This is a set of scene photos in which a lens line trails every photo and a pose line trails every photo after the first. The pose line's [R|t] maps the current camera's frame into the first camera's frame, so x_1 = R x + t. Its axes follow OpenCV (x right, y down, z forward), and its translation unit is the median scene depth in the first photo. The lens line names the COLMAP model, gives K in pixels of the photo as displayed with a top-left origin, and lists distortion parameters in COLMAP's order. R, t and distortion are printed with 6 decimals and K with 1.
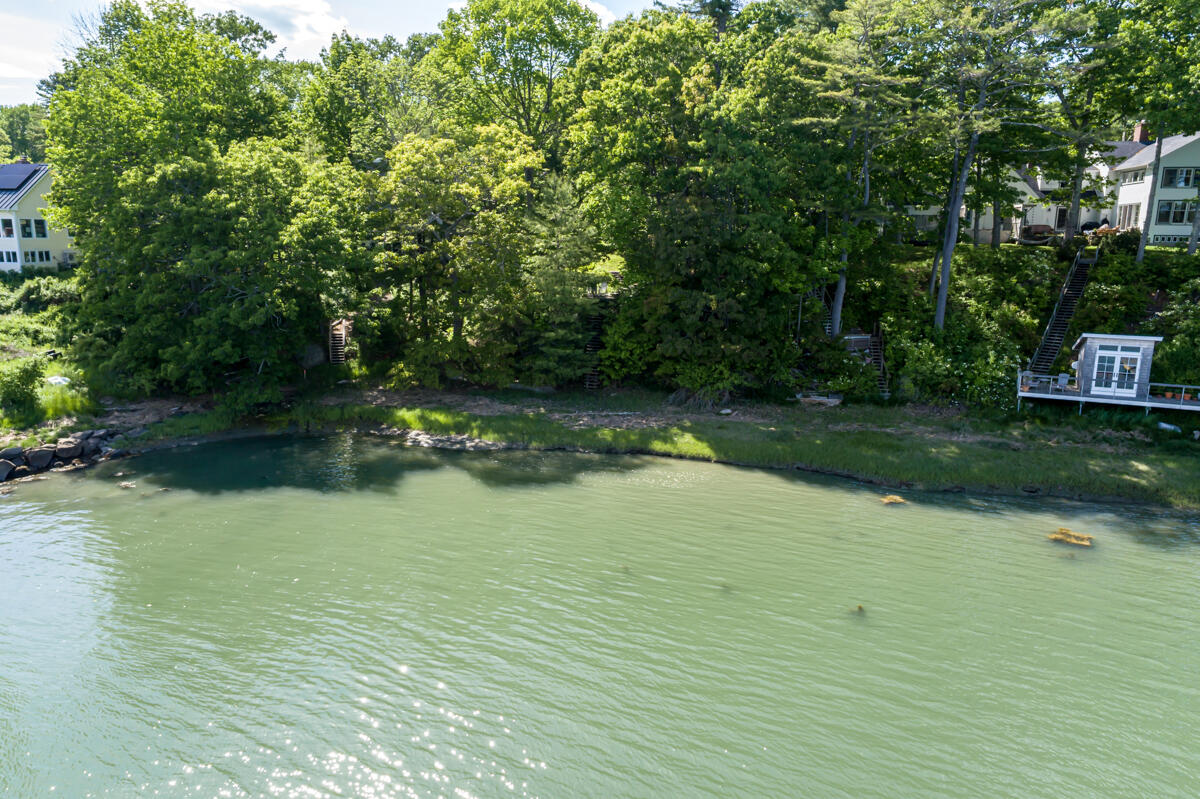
lens RADIAL K [[802.7, 0, 596.1], [0, 802.7, 393.9], [0, 0, 1]] dist [0.001460, 0.004765]
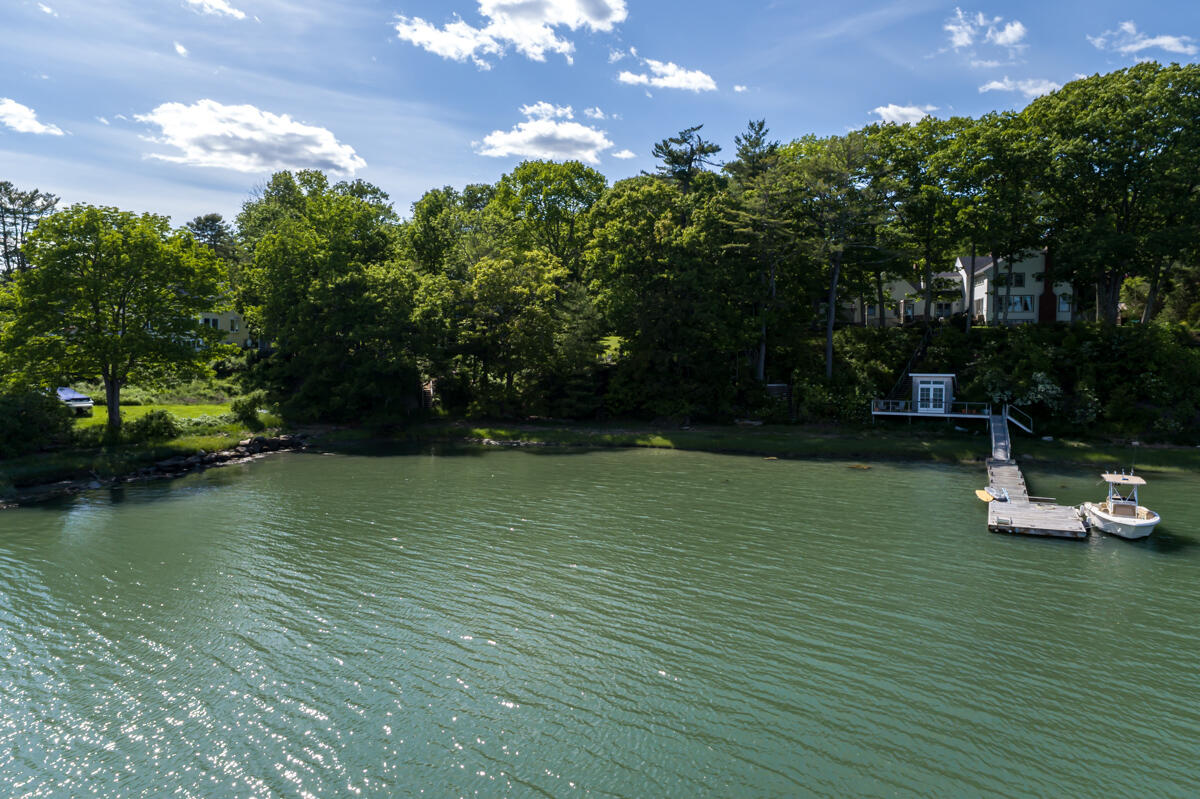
lens RADIAL K [[818.4, 0, 593.7], [0, 818.4, 399.9], [0, 0, 1]] dist [-0.002216, 0.000427]
pose [[0.999532, -0.007307, -0.029710, 0.030510], [0.003090, 0.990208, -0.139566, 0.182931], [0.030439, 0.139409, 0.989767, -0.556404]]
